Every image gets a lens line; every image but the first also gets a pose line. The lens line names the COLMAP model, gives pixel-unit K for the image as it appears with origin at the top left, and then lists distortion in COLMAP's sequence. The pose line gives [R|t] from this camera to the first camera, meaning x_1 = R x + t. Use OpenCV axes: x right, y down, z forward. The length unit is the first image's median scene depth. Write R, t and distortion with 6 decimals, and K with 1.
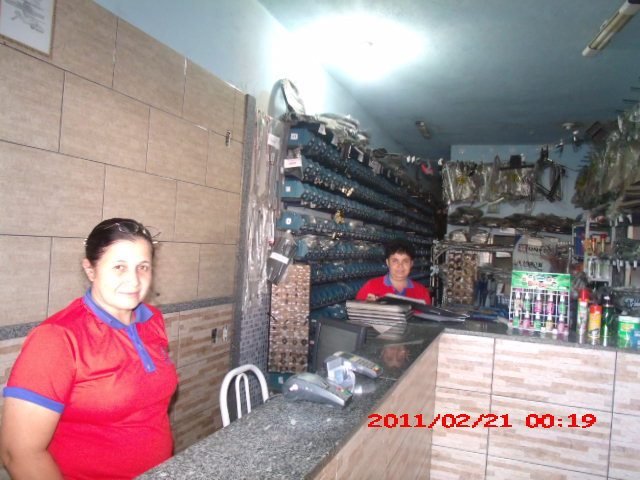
lens RADIAL K [[513.7, 0, 320.0], [0, 513.7, 240.0], [0, 0, 1]] dist [-0.031390, 0.003734]
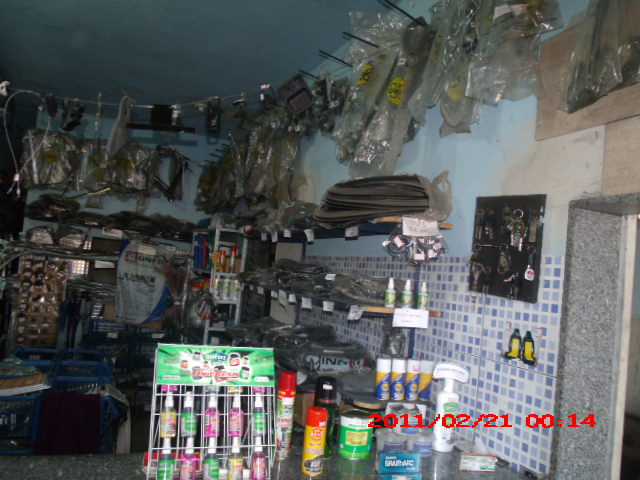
lens RADIAL K [[513.7, 0, 320.0], [0, 513.7, 240.0], [0, 0, 1]] dist [-0.031390, 0.003734]
pose [[0.722708, 0.051610, 0.689224, 0.071726], [-0.056574, 0.998279, -0.015429, -0.013368], [-0.688834, -0.027842, 0.724384, 0.250957]]
